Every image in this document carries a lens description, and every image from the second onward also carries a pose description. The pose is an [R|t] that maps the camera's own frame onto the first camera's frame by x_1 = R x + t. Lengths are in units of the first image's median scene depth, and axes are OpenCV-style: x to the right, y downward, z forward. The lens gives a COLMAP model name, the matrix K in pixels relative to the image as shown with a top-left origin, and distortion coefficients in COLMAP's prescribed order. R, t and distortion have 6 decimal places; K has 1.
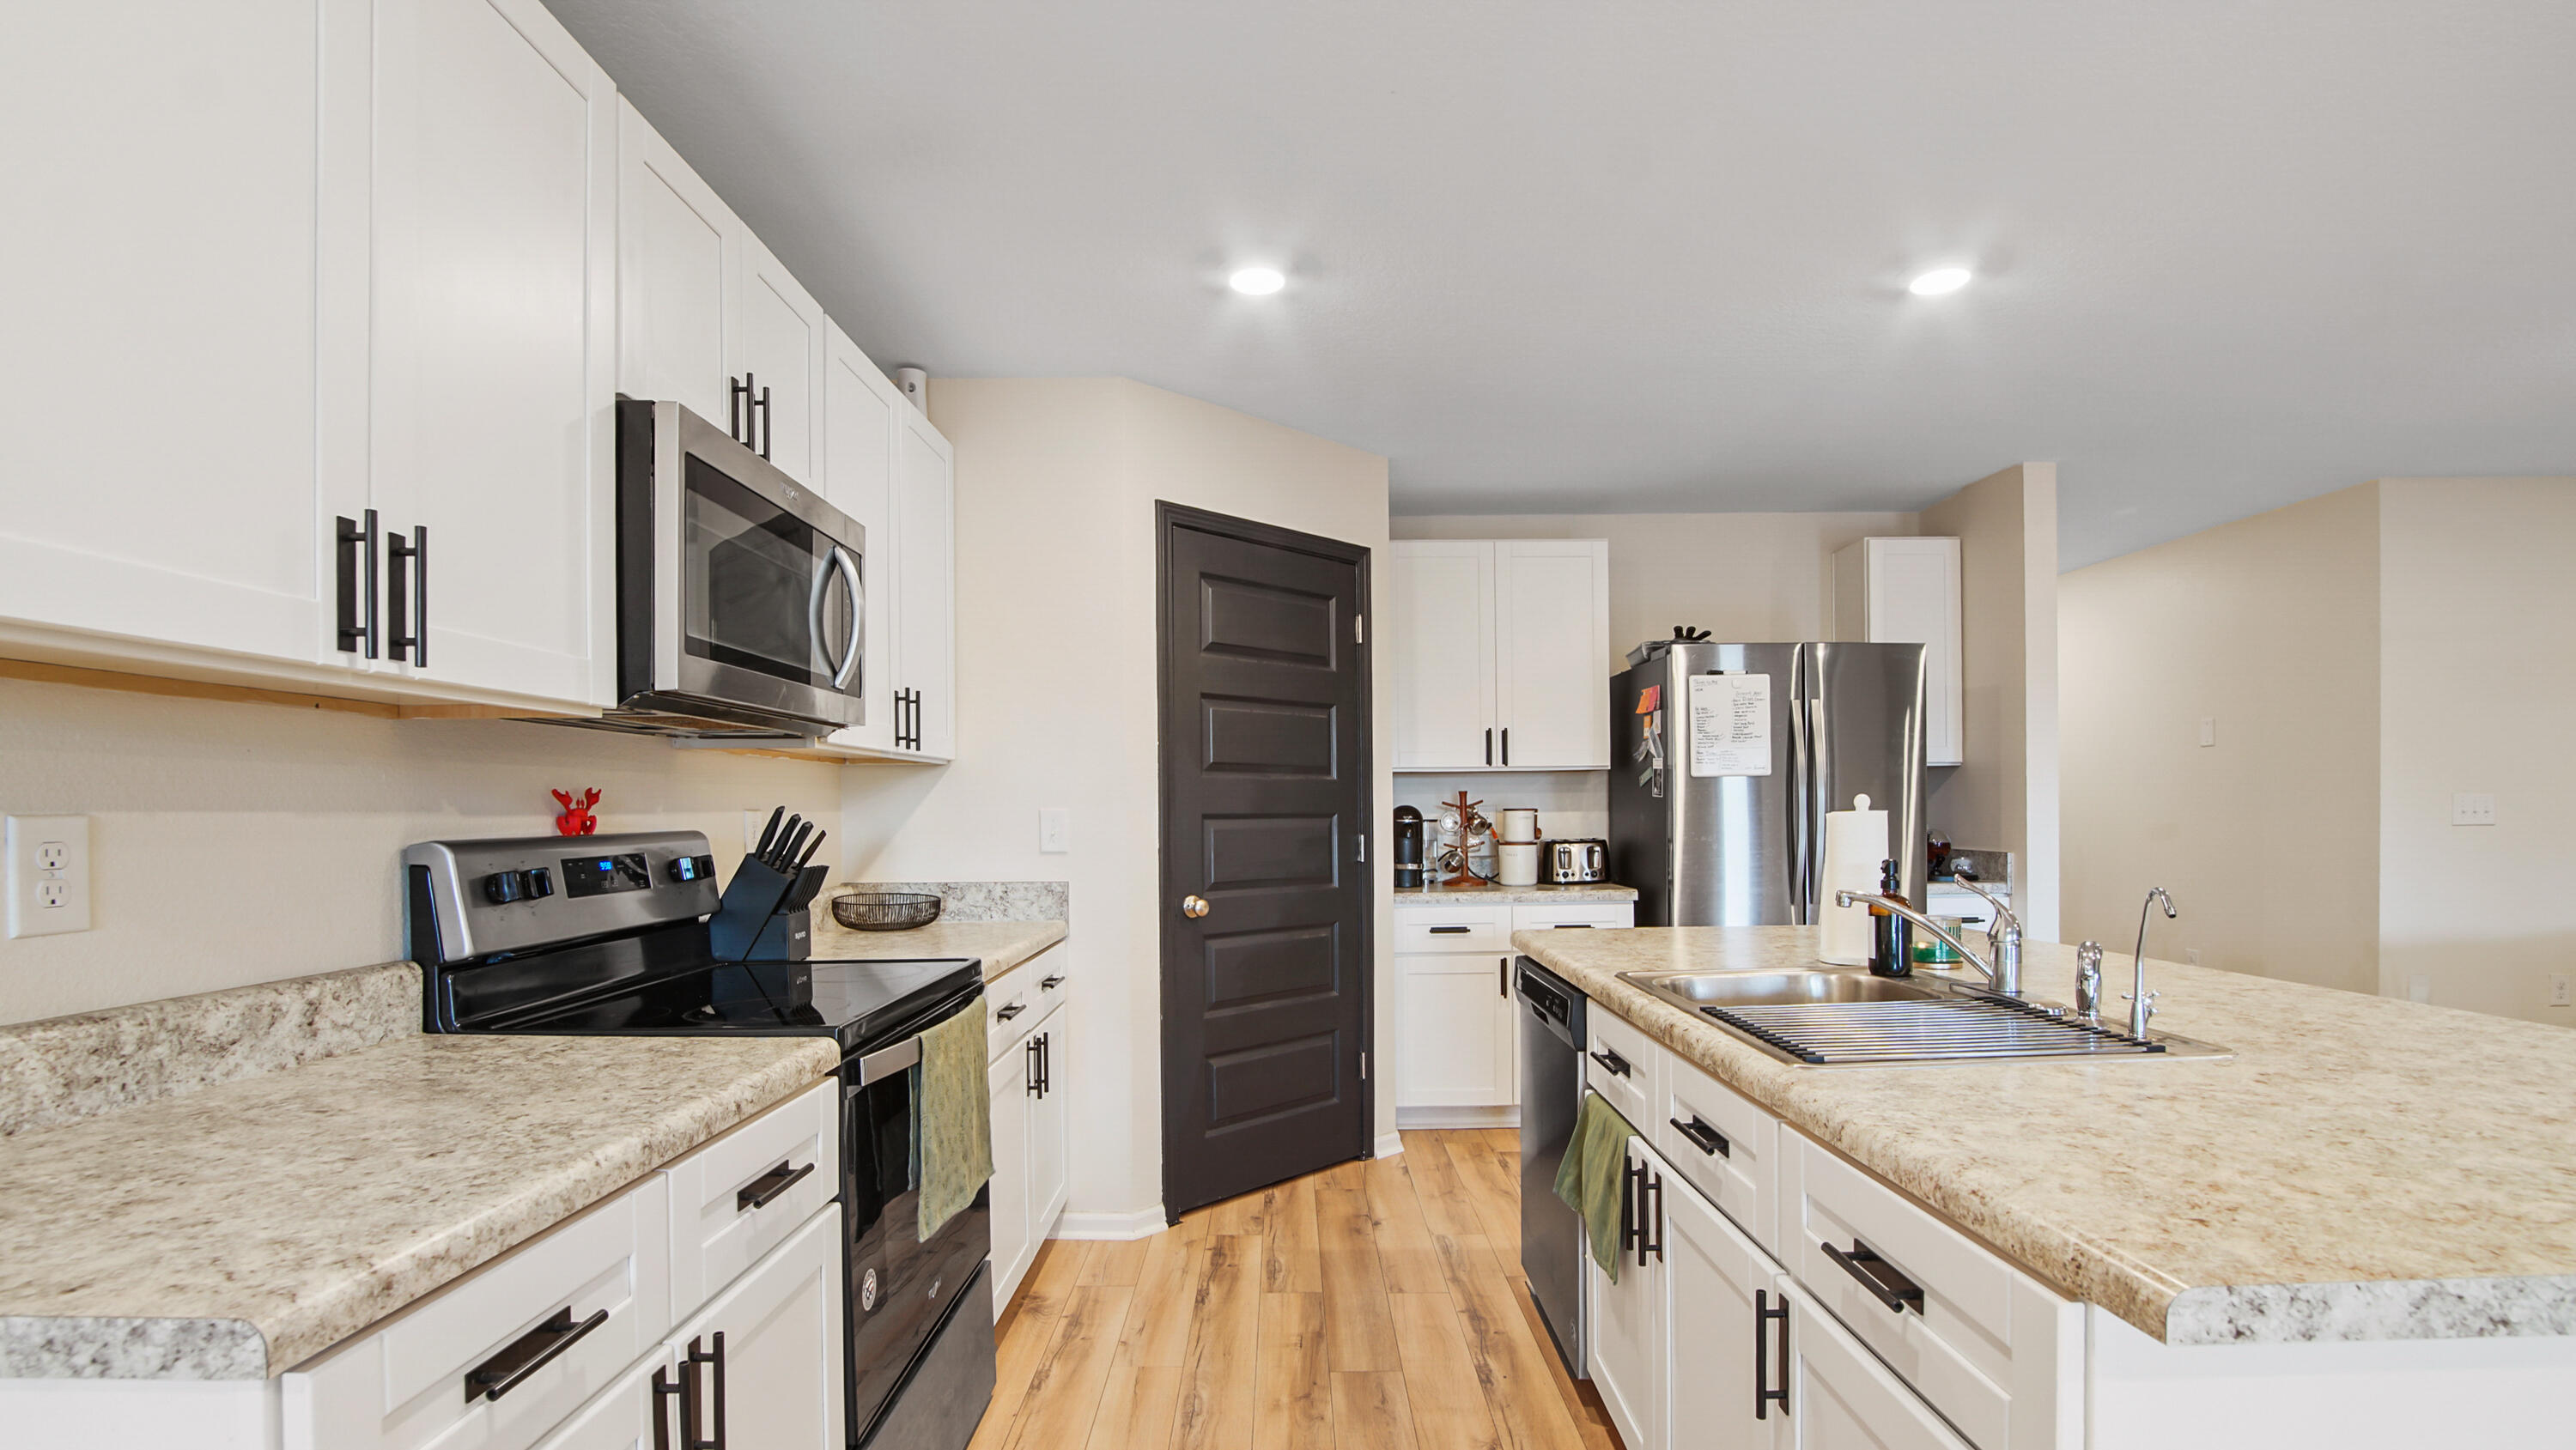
lens RADIAL K [[1176.1, 0, 1280.7], [0, 1176.1, 830.3], [0, 0, 1]] dist [-0.034672, 0.006060]
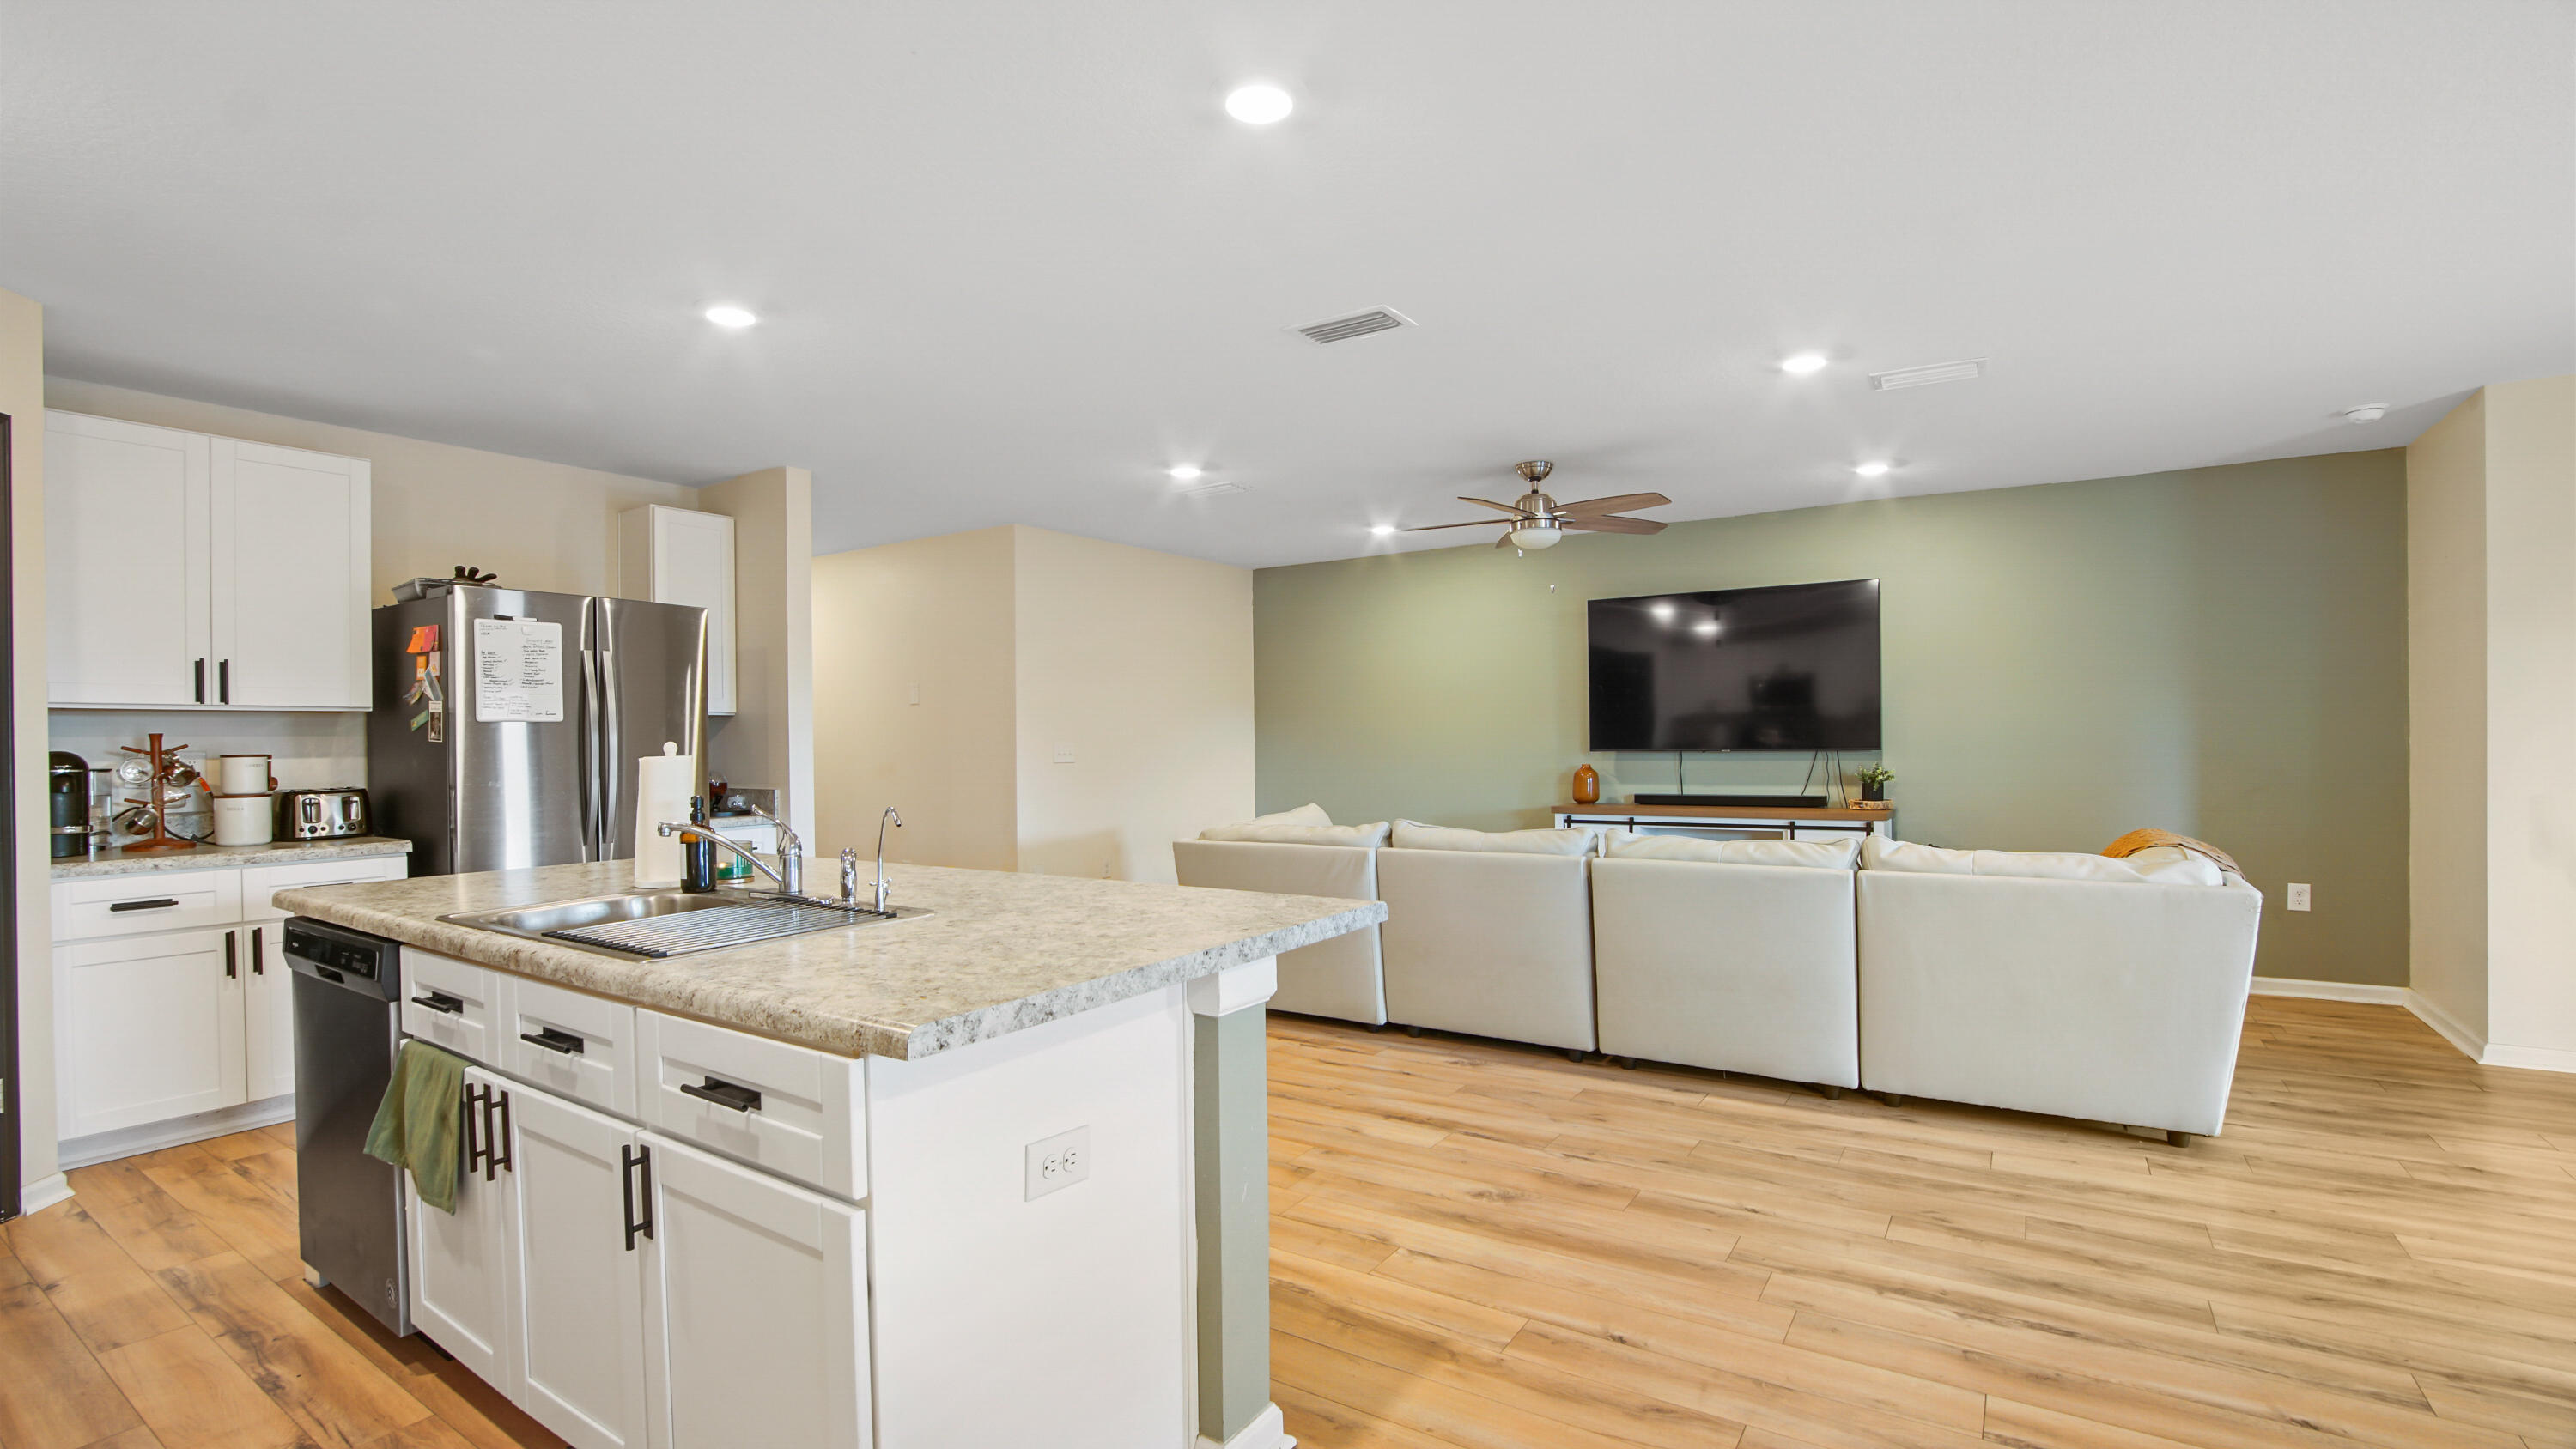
lens RADIAL K [[1176.0, 0, 1280.7], [0, 1176.0, 747.3], [0, 0, 1]] dist [-0.034672, 0.006060]
pose [[0.556402, 0.001641, 0.830912, -0.122735], [0.017767, 0.999746, -0.013873, 0.001770], [-0.830724, 0.022482, 0.556231, -0.147876]]
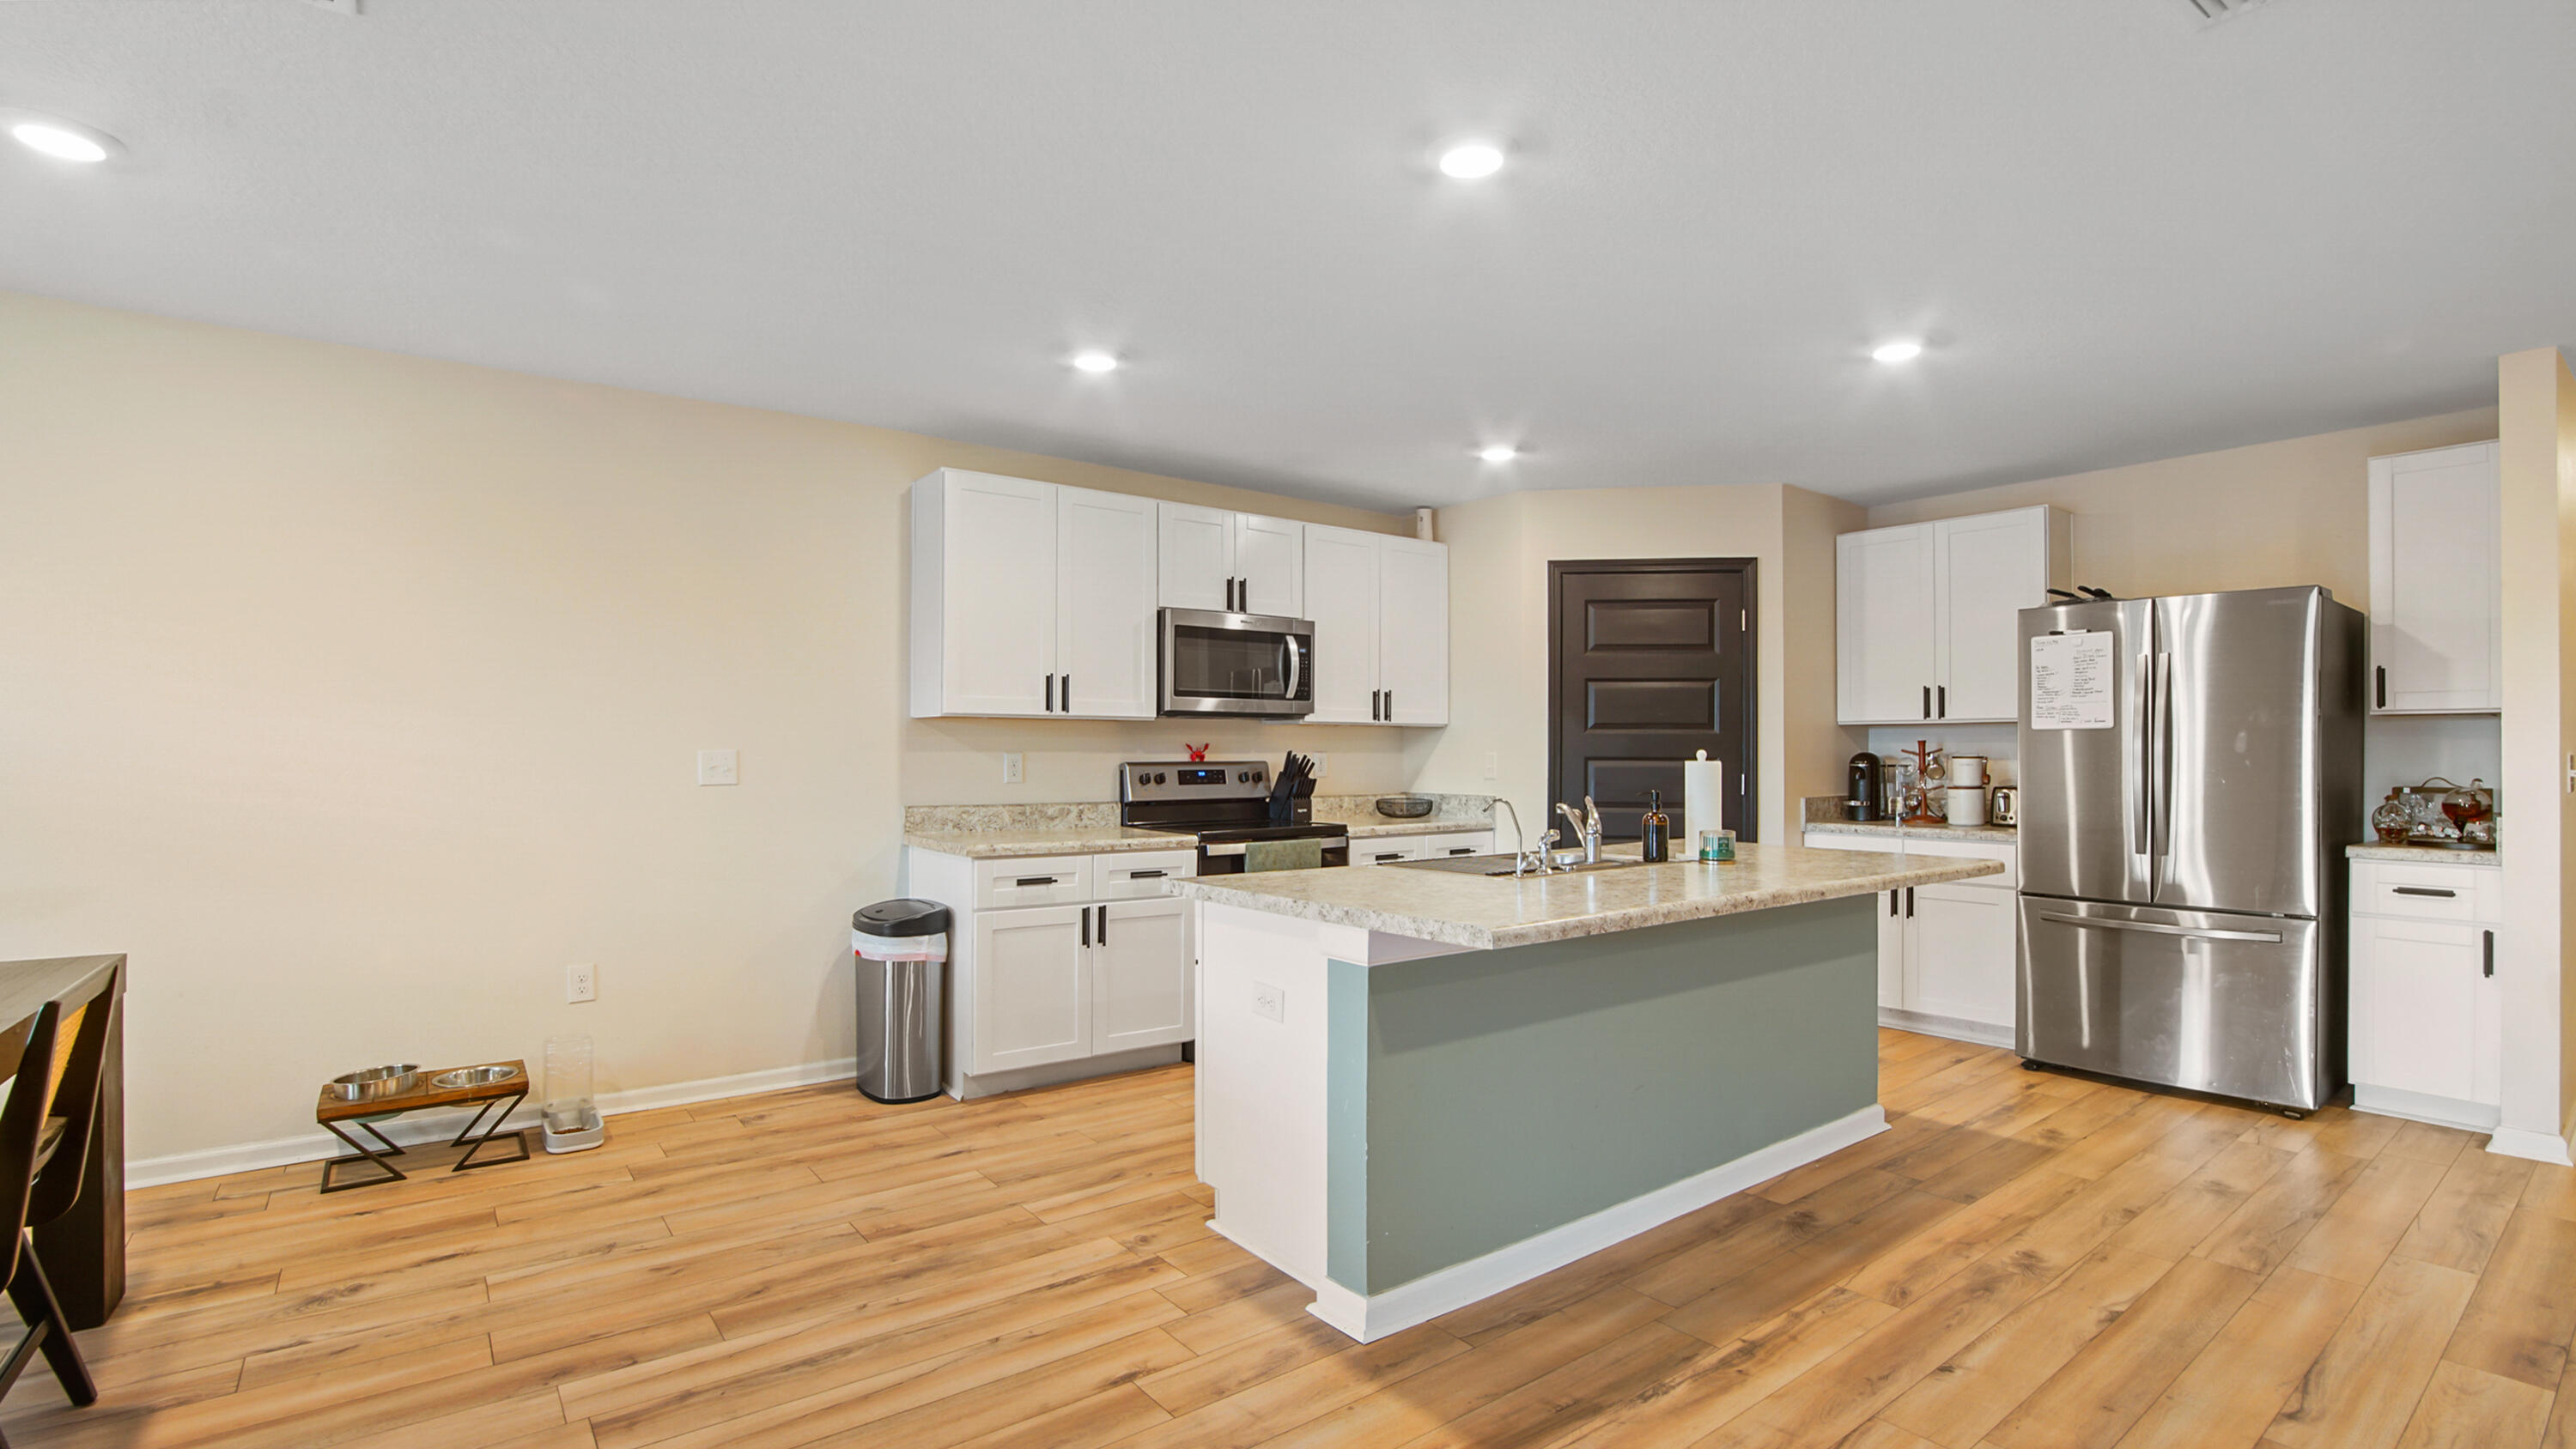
lens RADIAL K [[1176.0, 0, 1269.0], [0, 1176.0, 749.6], [0, 0, 1]] dist [-0.034672, 0.006060]
pose [[0.605371, 0.008890, -0.795894, 1.201968], [-0.020932, 0.999770, -0.004753, -0.010510], [0.795668, 0.019537, 0.605418, -0.340728]]
